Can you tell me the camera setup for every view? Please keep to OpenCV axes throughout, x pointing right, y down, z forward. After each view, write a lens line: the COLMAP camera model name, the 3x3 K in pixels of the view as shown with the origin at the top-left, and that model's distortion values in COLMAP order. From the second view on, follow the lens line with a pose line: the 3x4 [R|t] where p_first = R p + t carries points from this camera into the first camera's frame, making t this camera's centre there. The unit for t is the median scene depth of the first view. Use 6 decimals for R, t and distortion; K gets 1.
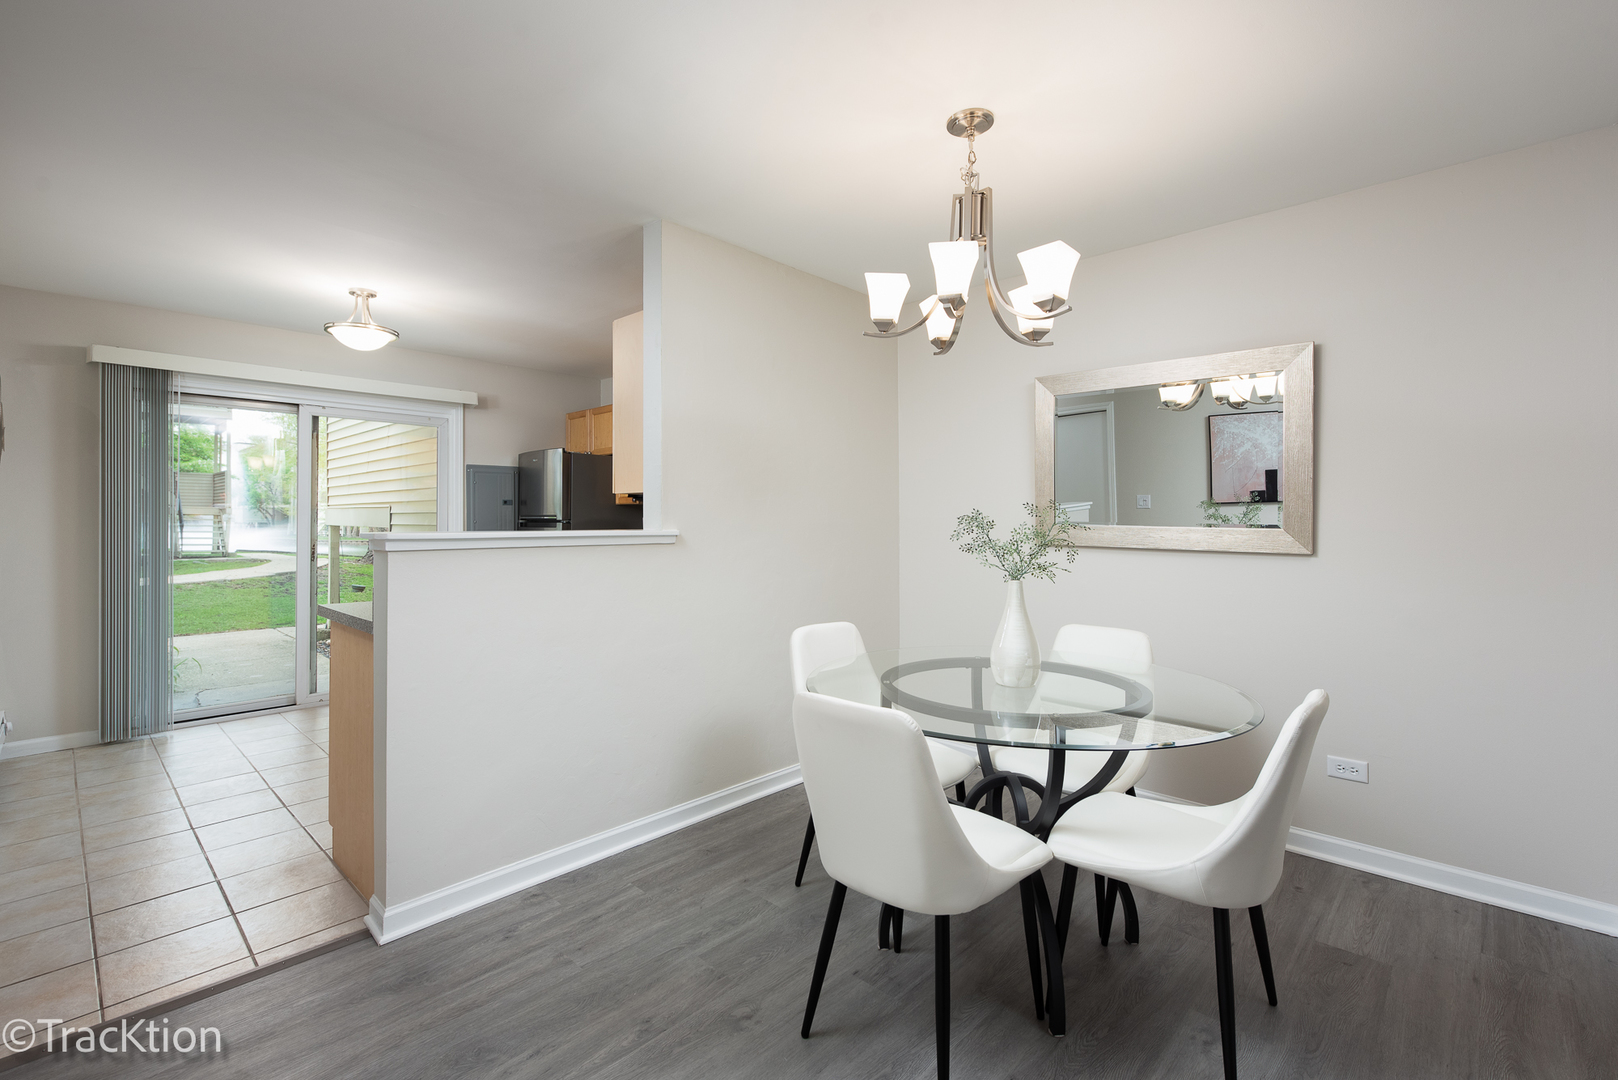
lens RADIAL K [[718.7, 0, 818.5], [0, 718.7, 518.6], [0, 0, 1]] dist [-0.002800, -0.000308]
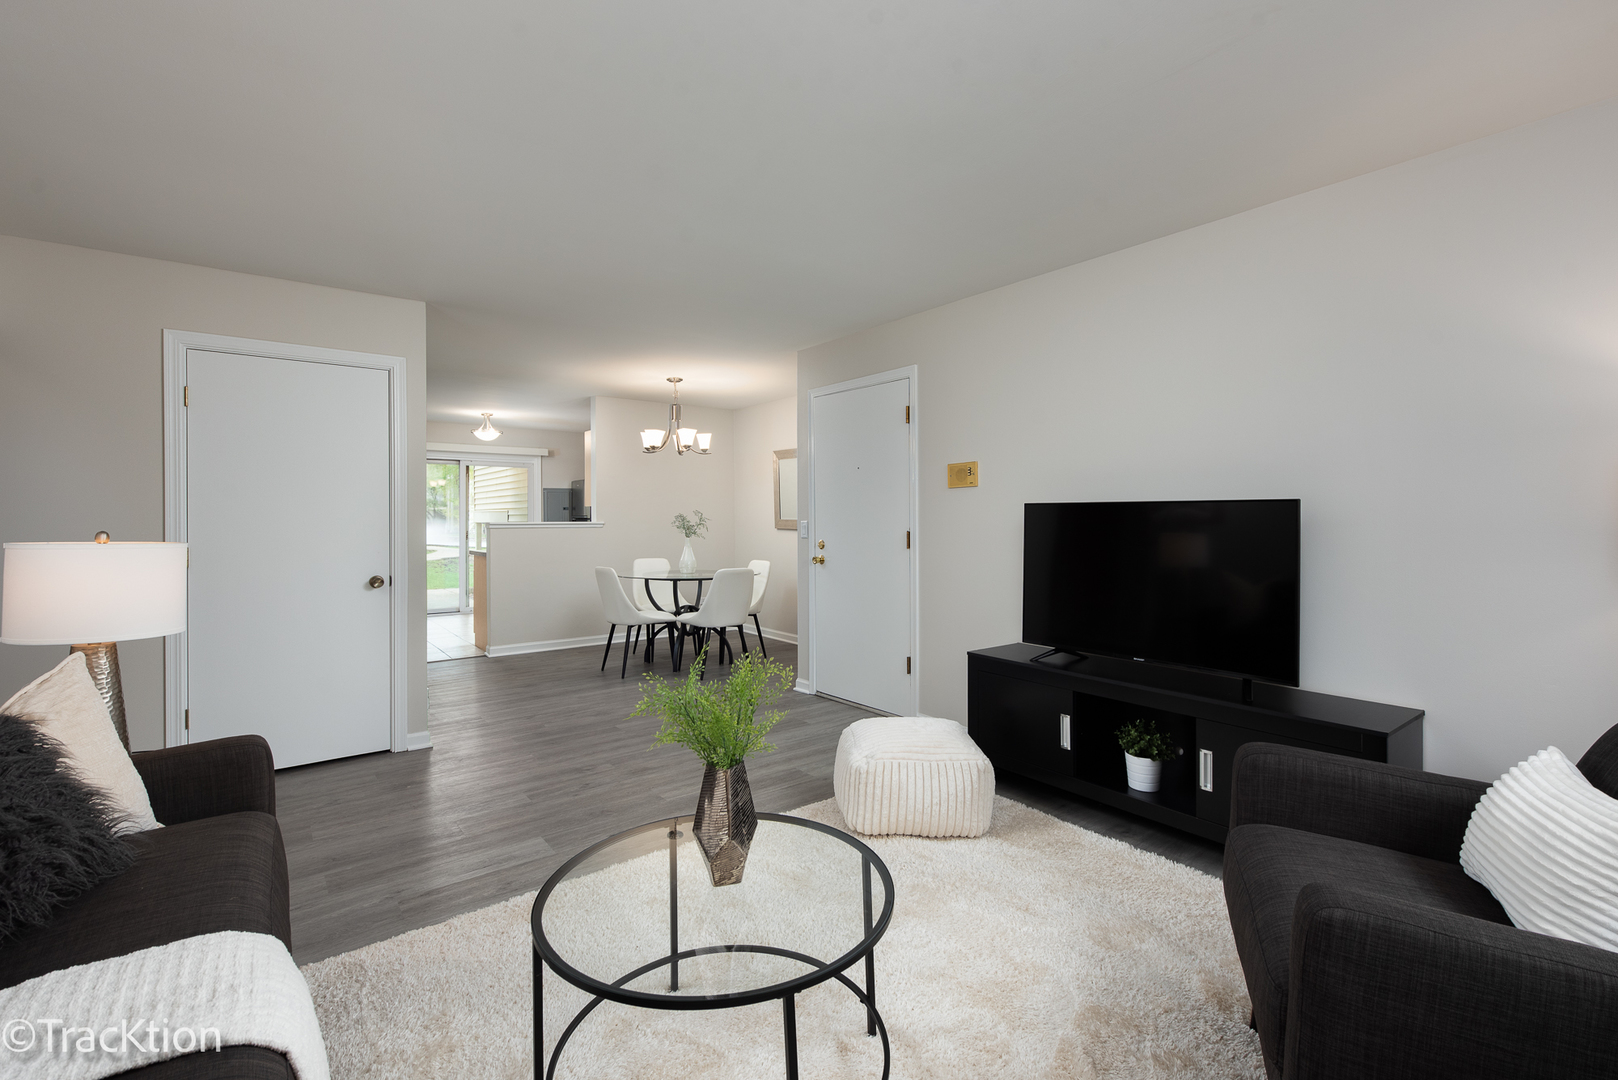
lens RADIAL K [[718.7, 0, 818.5], [0, 718.7, 518.6], [0, 0, 1]] dist [-0.002800, -0.000308]
pose [[0.987649, -0.001607, -0.156673, 0.404608], [0.001576, 0.999999, -0.000321, 0.003461], [0.156674, 0.000070, 0.987650, -0.575976]]
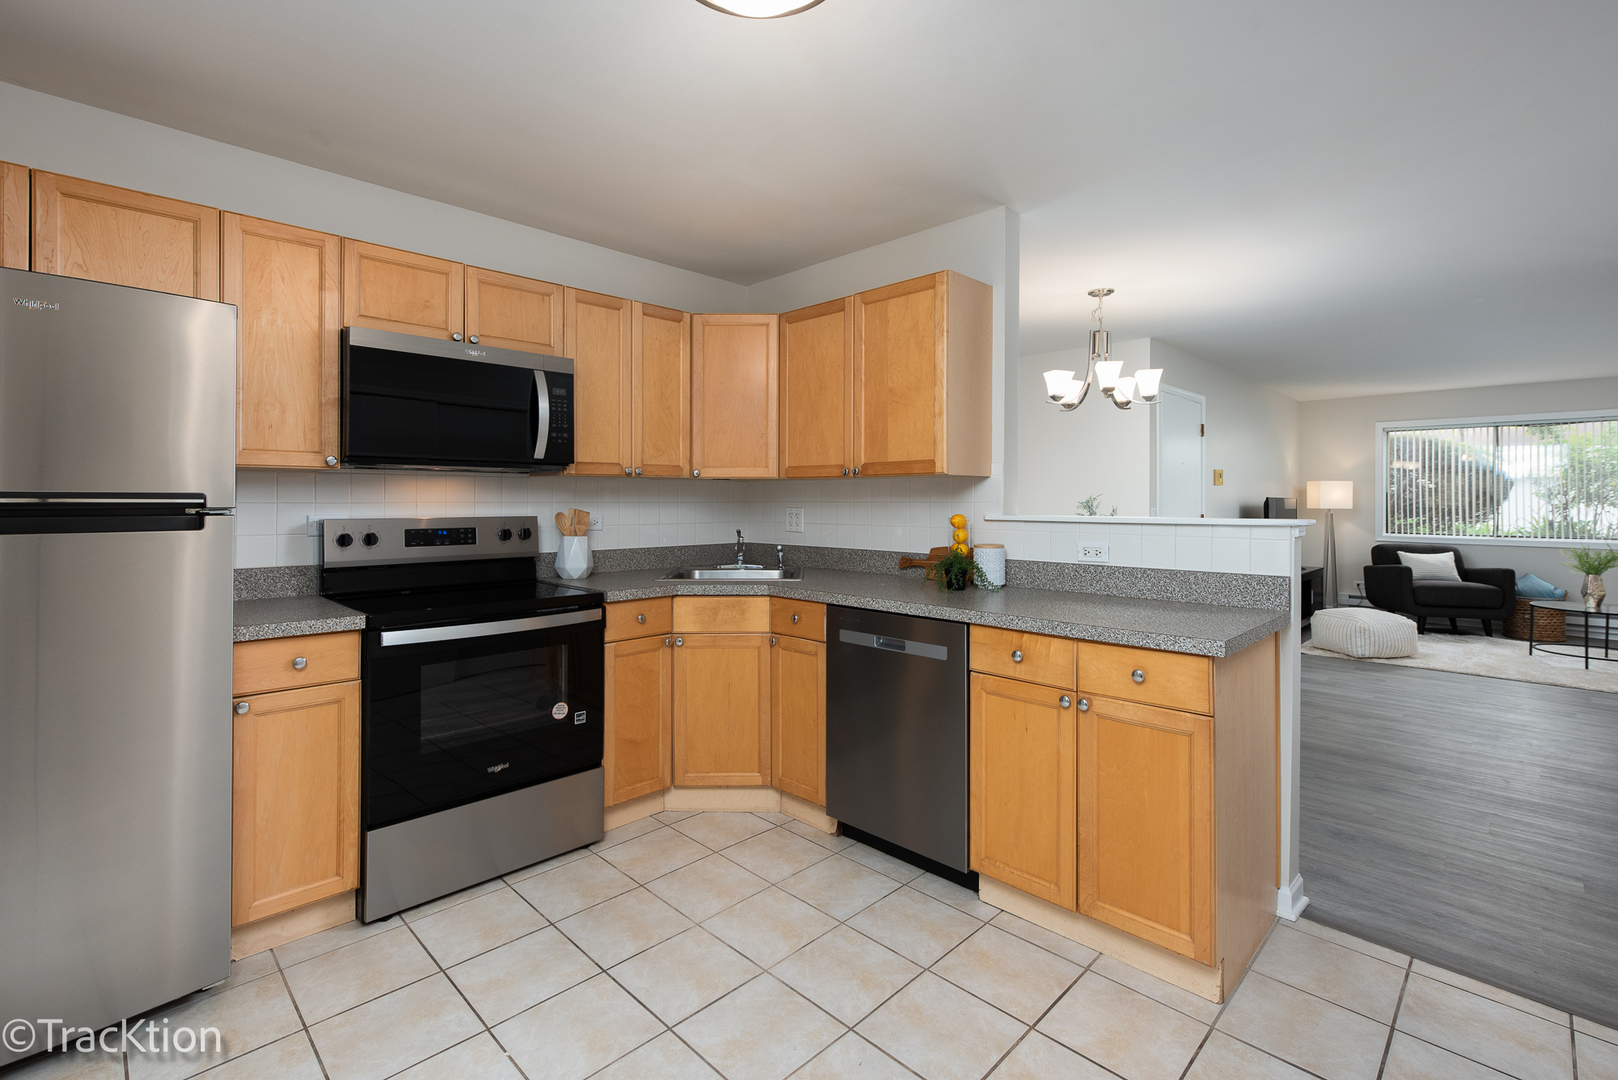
lens RADIAL K [[726.1, 0, 814.4], [0, 726.1, 503.2], [0, 0, 1]] dist [-0.001605, -0.000168]
pose [[0.031013, -0.004253, 0.999510, -0.555274], [-0.004611, 0.999980, 0.004398, -0.002538], [-0.999508, -0.004745, 0.030992, 0.551891]]
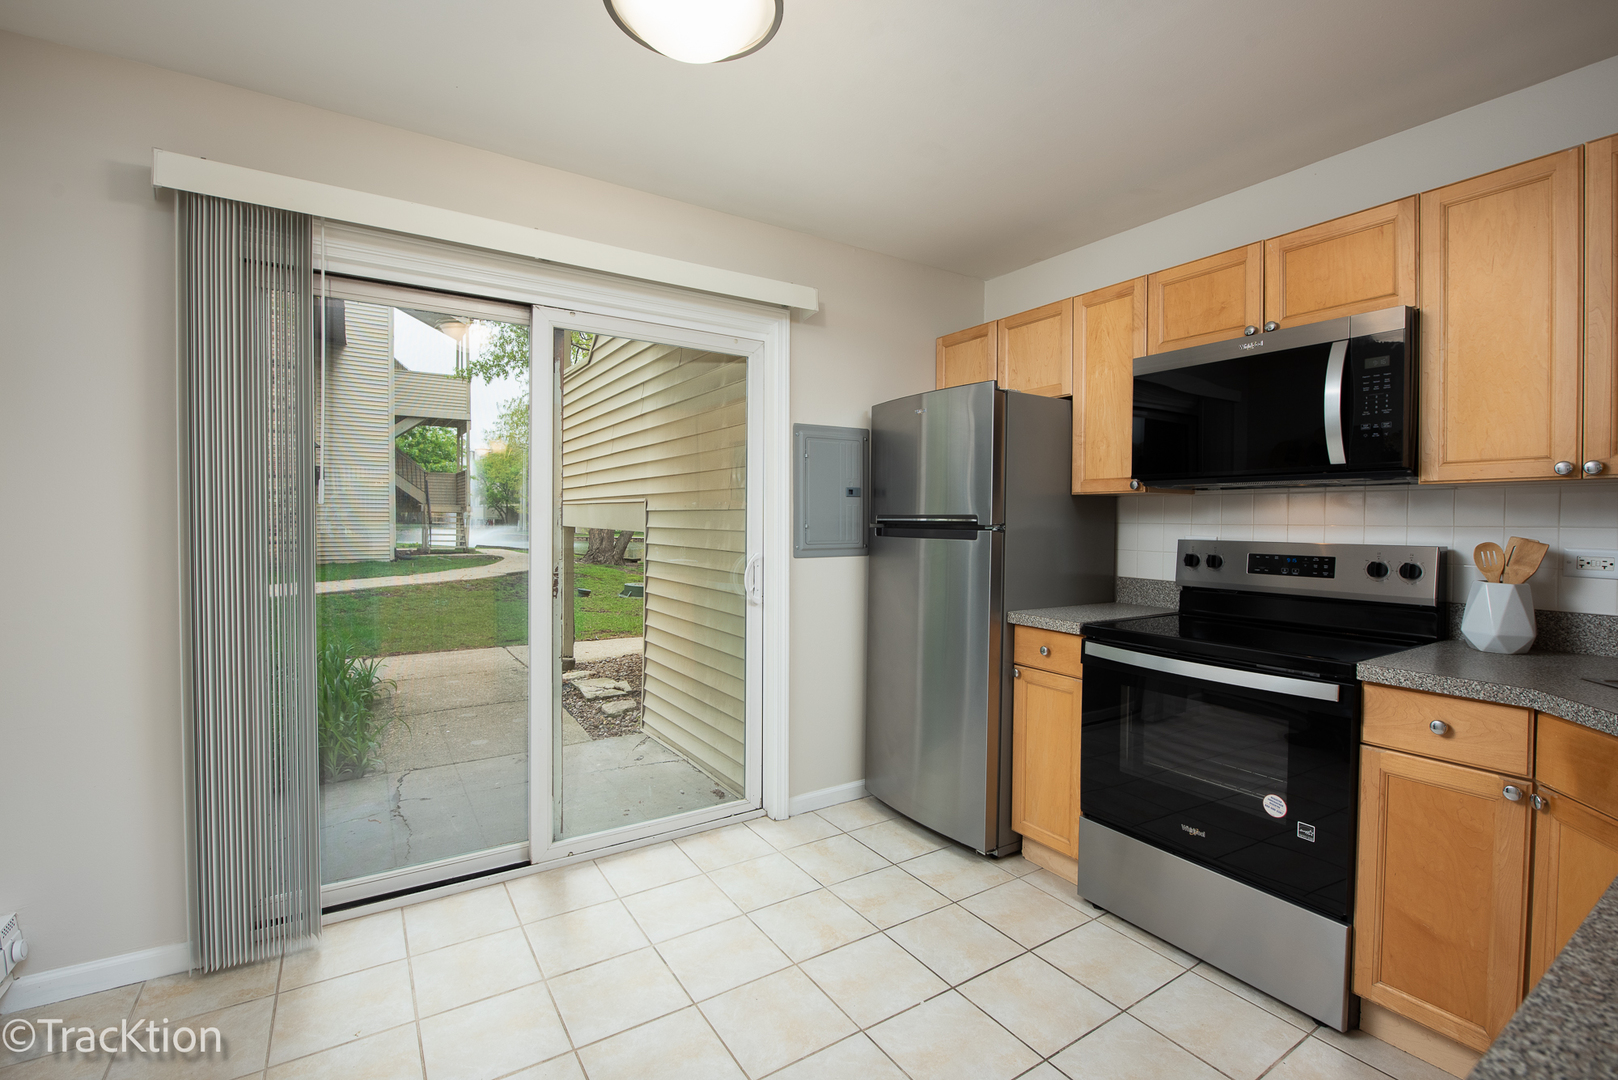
lens RADIAL K [[712.8, 0, 809.0], [0, 712.8, 540.0], [0, 0, 1]] dist [-0.012722, -0.000052]
pose [[0.969190, 0.014090, -0.245913, -0.283461], [-0.006751, 0.999507, 0.030662, -0.001692], [0.246224, -0.028057, 0.968807, 0.385815]]
